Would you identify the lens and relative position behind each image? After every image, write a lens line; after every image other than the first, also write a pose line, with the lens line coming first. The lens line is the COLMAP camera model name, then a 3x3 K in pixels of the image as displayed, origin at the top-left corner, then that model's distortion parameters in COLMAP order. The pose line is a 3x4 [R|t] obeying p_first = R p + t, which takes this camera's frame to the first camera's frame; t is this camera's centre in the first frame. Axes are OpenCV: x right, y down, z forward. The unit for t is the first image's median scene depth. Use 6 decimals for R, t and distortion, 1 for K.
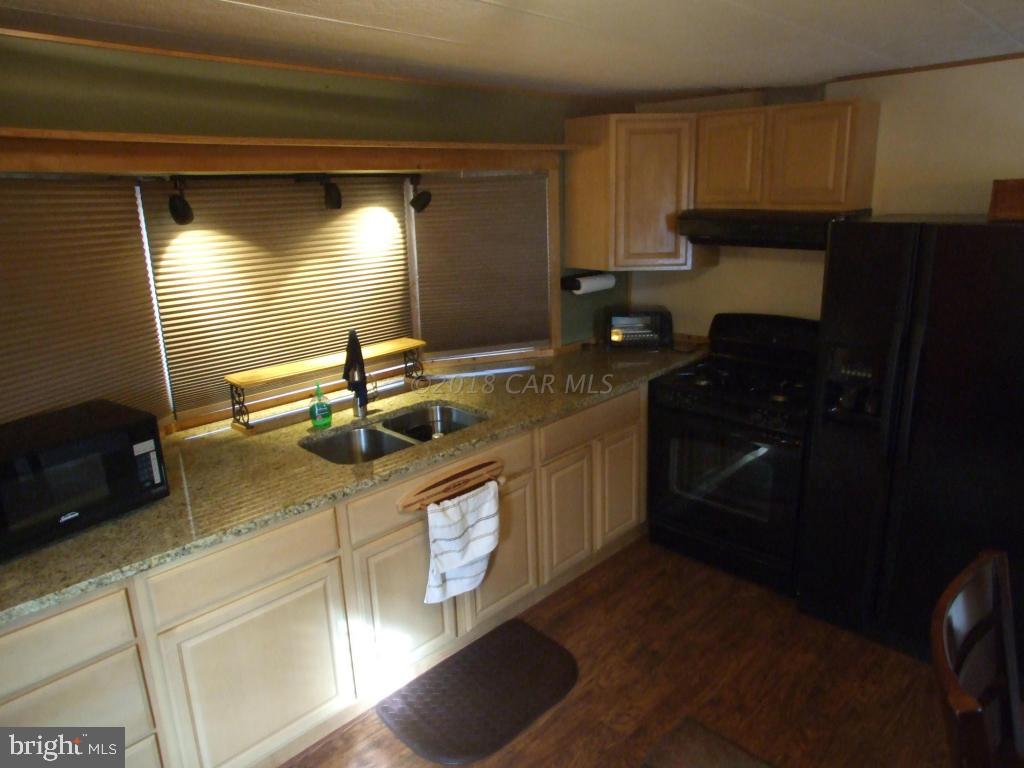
lens RADIAL K [[678.0, 0, 512.8], [0, 678.0, 366.7], [0, 0, 1]] dist [-0.079466, 0.072226]
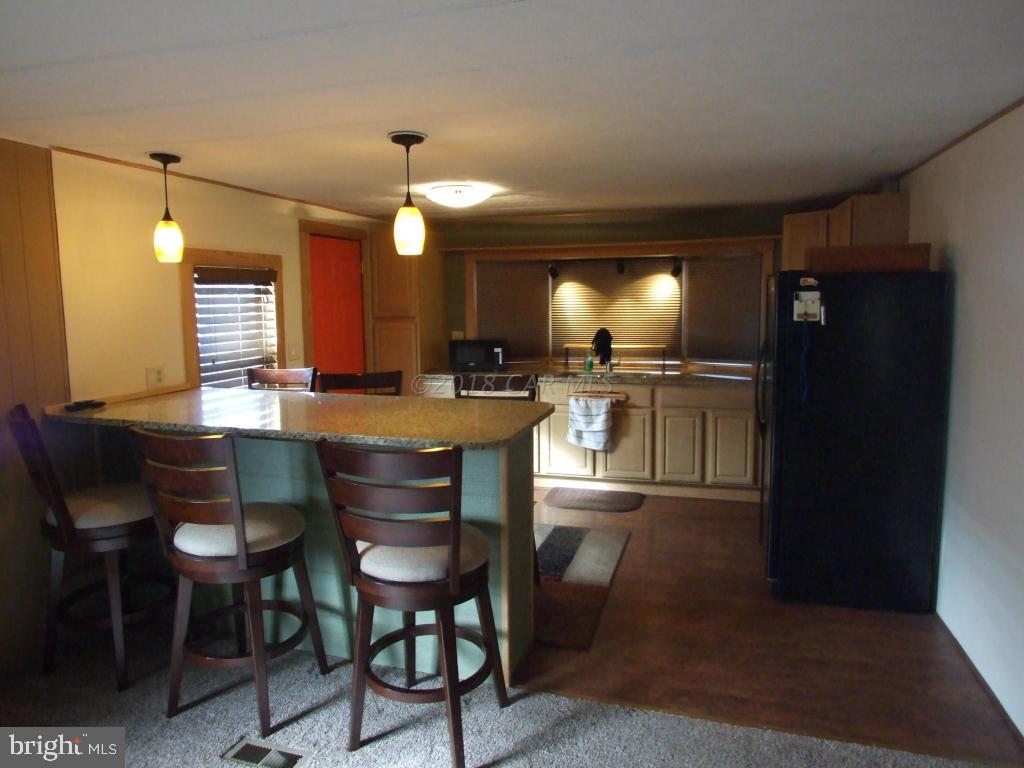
lens RADIAL K [[678.0, 0, 512.8], [0, 678.0, 366.7], [0, 0, 1]] dist [-0.079466, 0.072226]
pose [[0.460650, 0.111591, -0.880539, 1.445460], [-0.220650, 0.975319, 0.008170, 0.104058], [0.859718, 0.190528, 0.473903, -0.241393]]
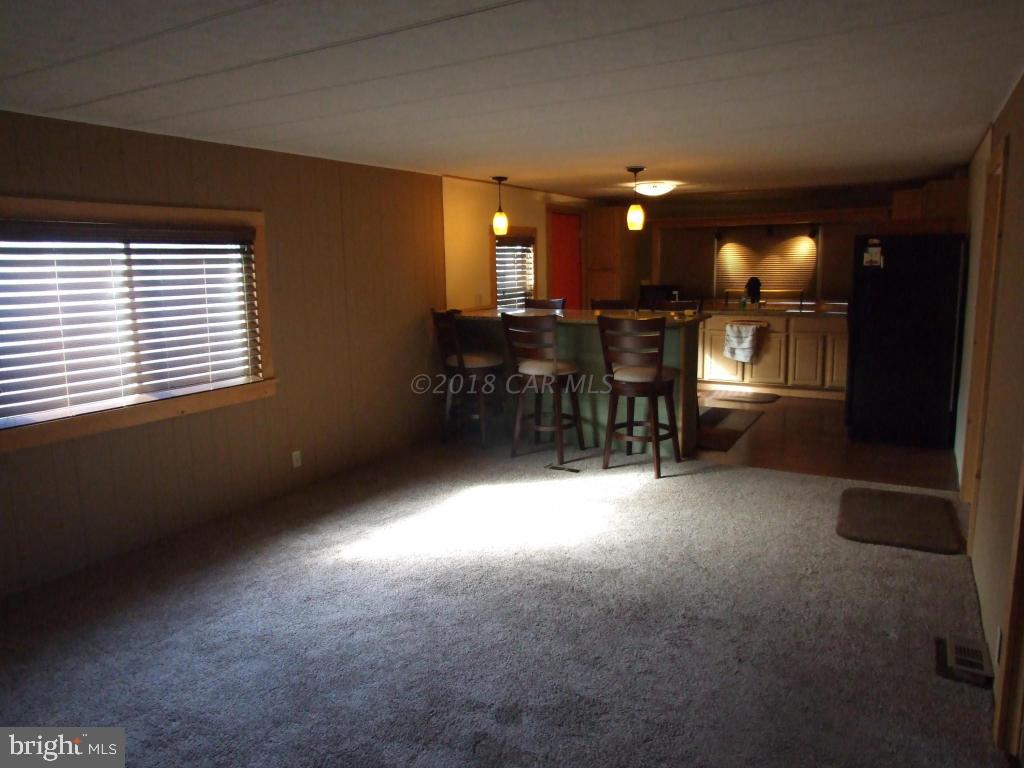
lens RADIAL K [[693.0, 0, 511.4], [0, 693.0, 368.3], [0, 0, 1]] dist [-0.061941, 0.001650]
pose [[0.236130, 0.167104, -0.957246, 2.293066], [-0.227034, 0.967325, 0.112860, 0.218886], [0.944827, 0.190677, 0.266353, -0.687025]]
